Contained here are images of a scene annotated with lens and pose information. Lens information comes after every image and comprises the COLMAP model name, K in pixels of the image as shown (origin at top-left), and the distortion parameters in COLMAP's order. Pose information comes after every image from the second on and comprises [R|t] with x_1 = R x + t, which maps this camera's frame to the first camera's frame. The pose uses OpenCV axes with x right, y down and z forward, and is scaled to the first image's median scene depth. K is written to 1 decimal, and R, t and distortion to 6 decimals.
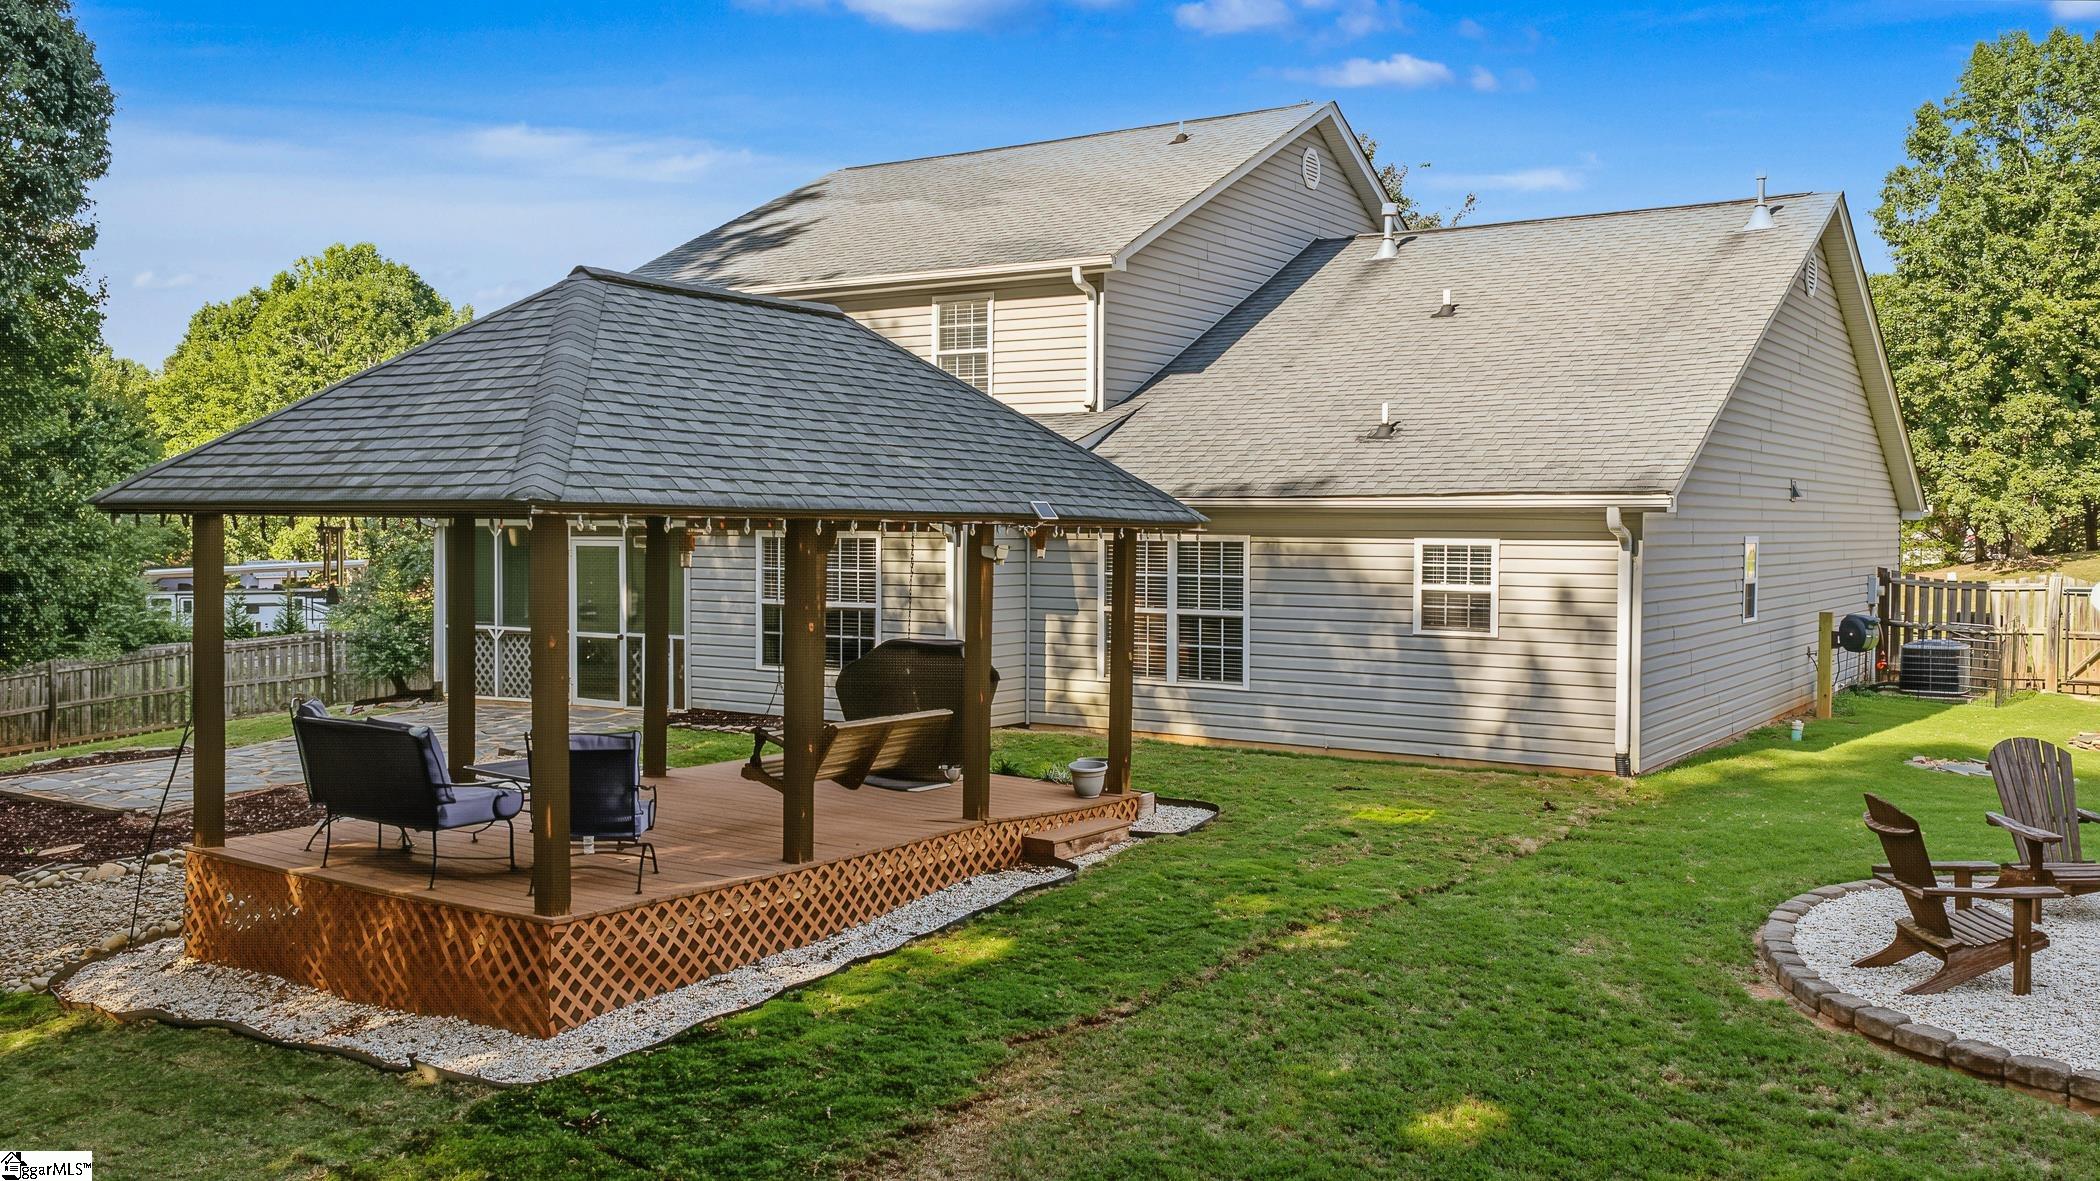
lens RADIAL K [[1751.2, 0, 1053.7], [0, 1751.2, 565.0], [0, 0, 1]] dist [0.000629, -0.004807]
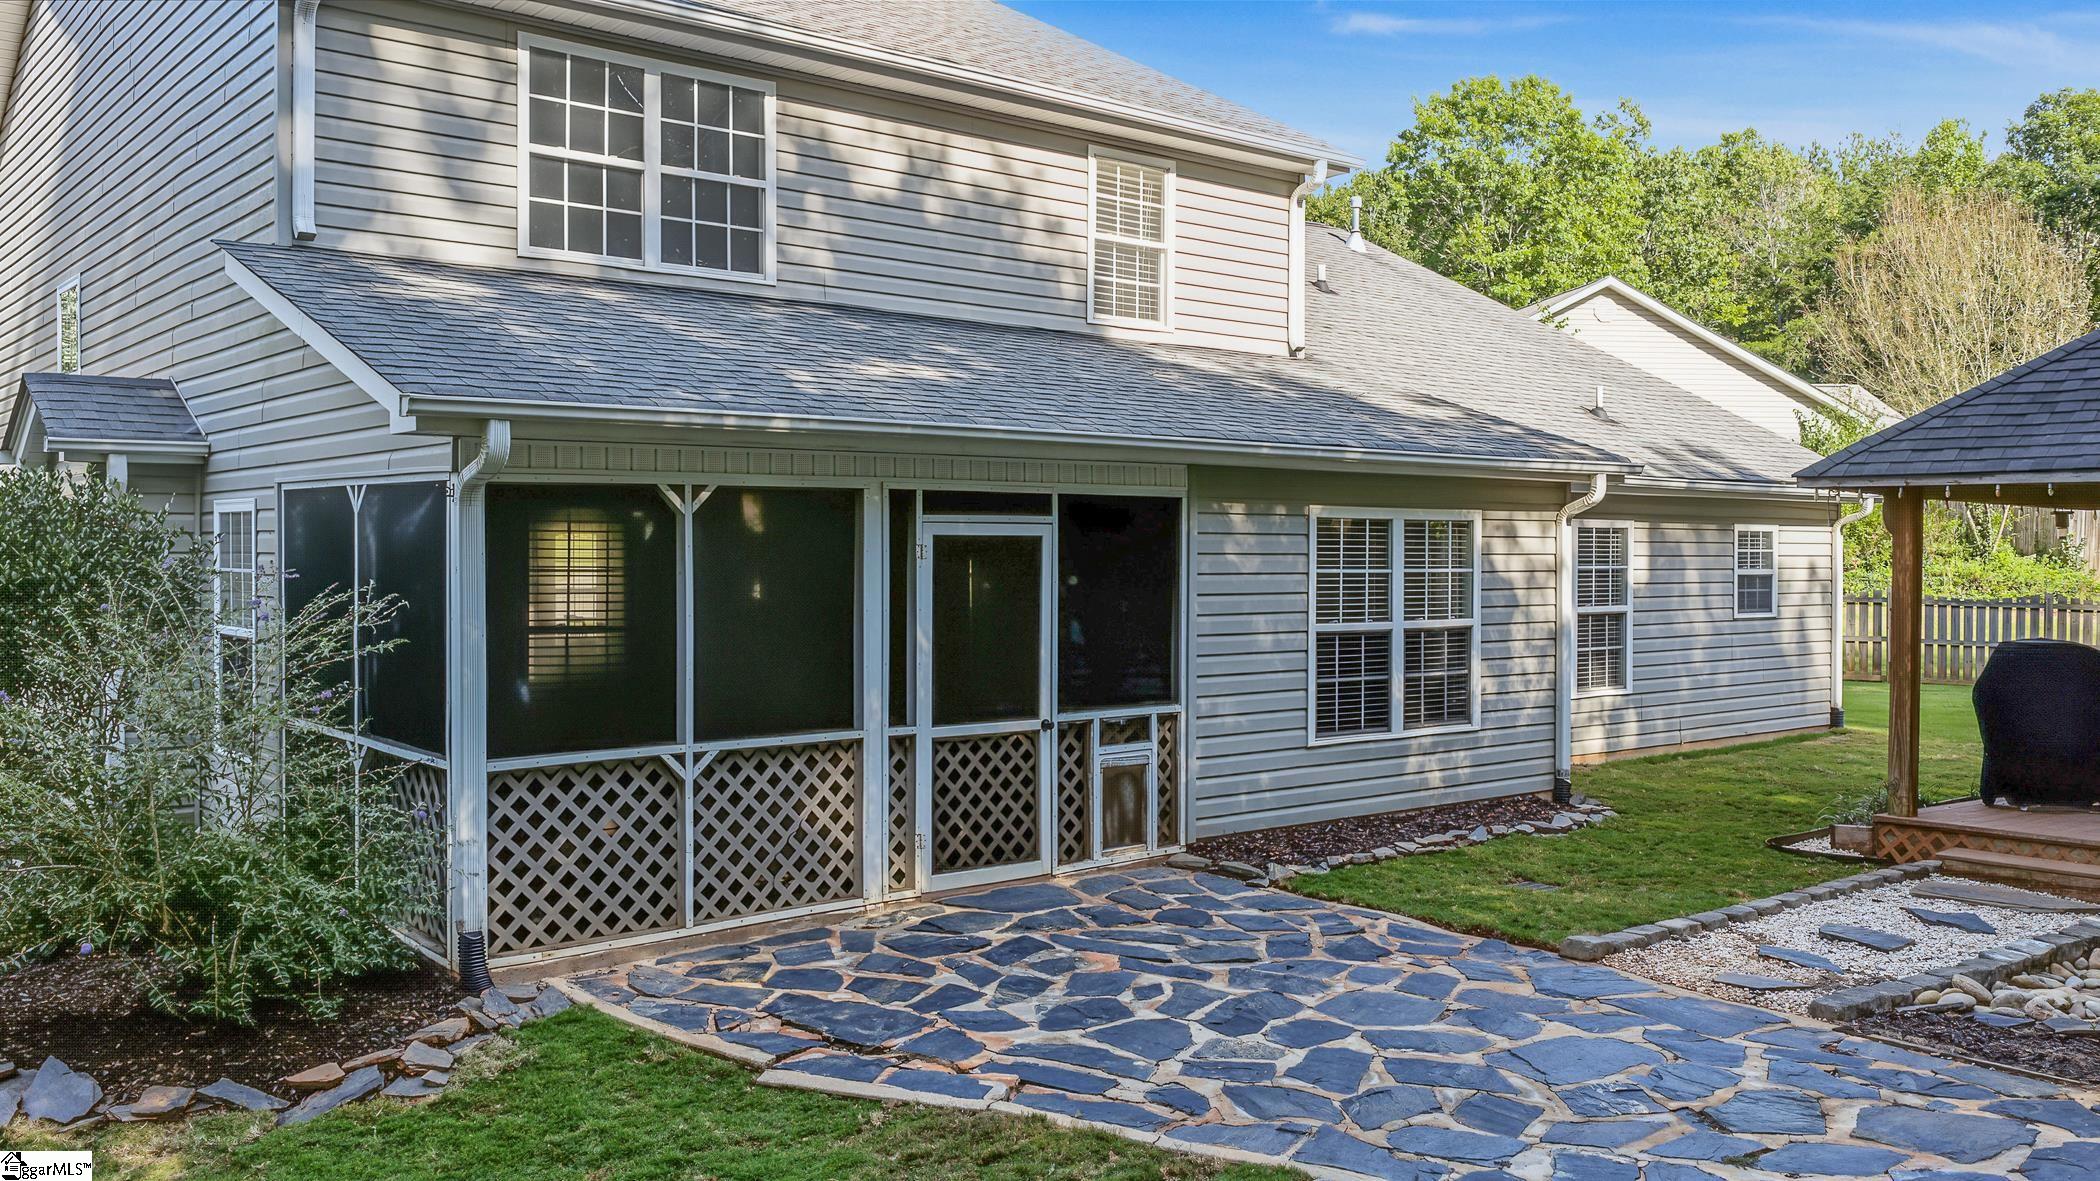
lens RADIAL K [[1751.2, 0, 1053.7], [0, 1751.2, 565.0], [0, 0, 1]] dist [0.000629, -0.004807]
pose [[0.285235, -0.010446, 0.958401, -0.749177], [0.024824, 0.999686, 0.003508, -0.004247], [-0.958136, 0.022791, 0.285404, 0.918440]]
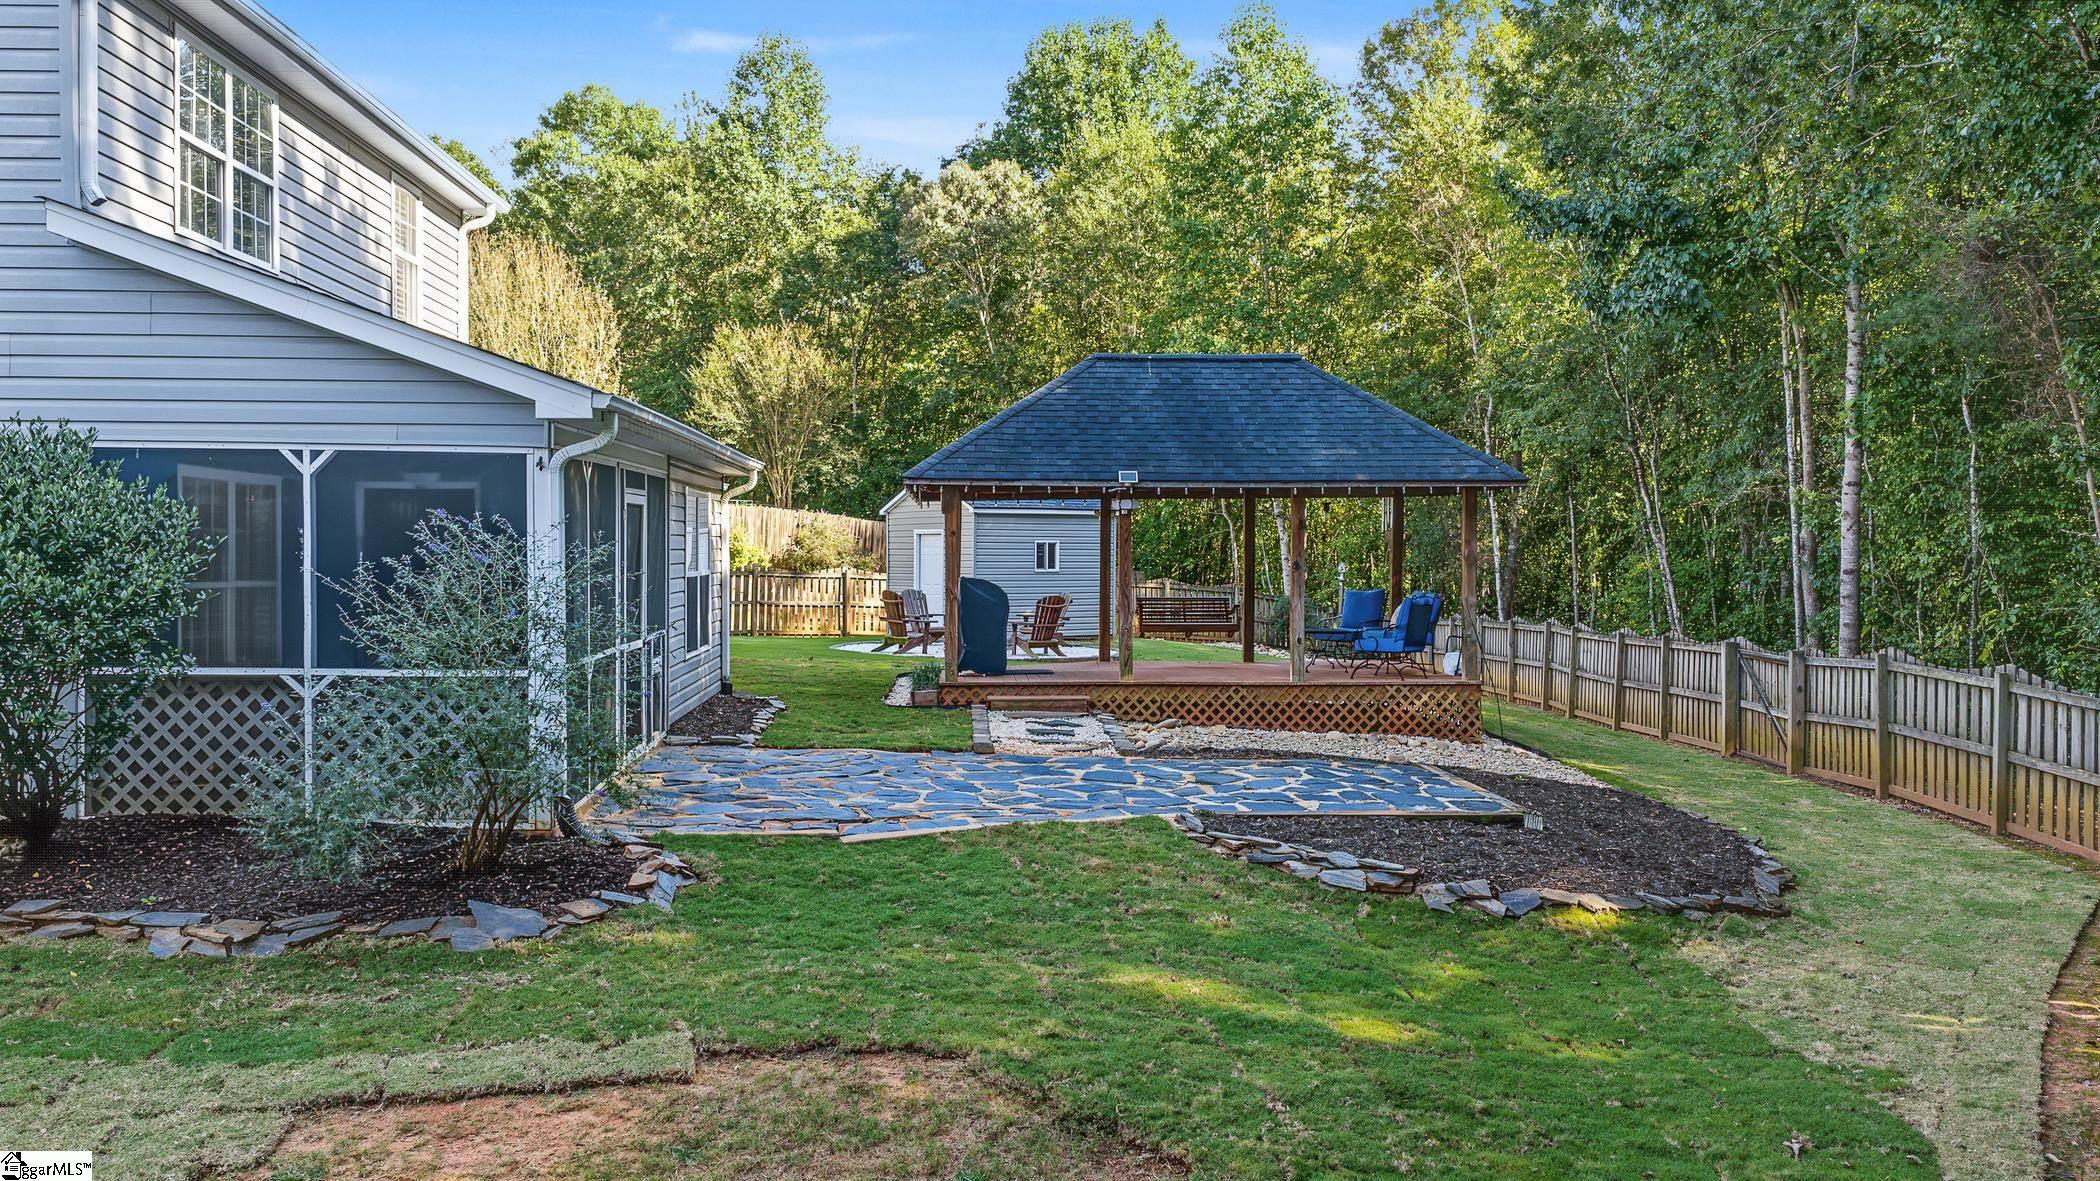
lens RADIAL K [[1751.2, 0, 1053.7], [0, 1751.2, 565.0], [0, 0, 1]] dist [0.000629, -0.004807]
pose [[-0.585271, -0.016689, 0.810666, -0.918027], [0.004695, 0.999702, 0.023970, -0.001045], [-0.810824, 0.017835, -0.585018, 1.293940]]
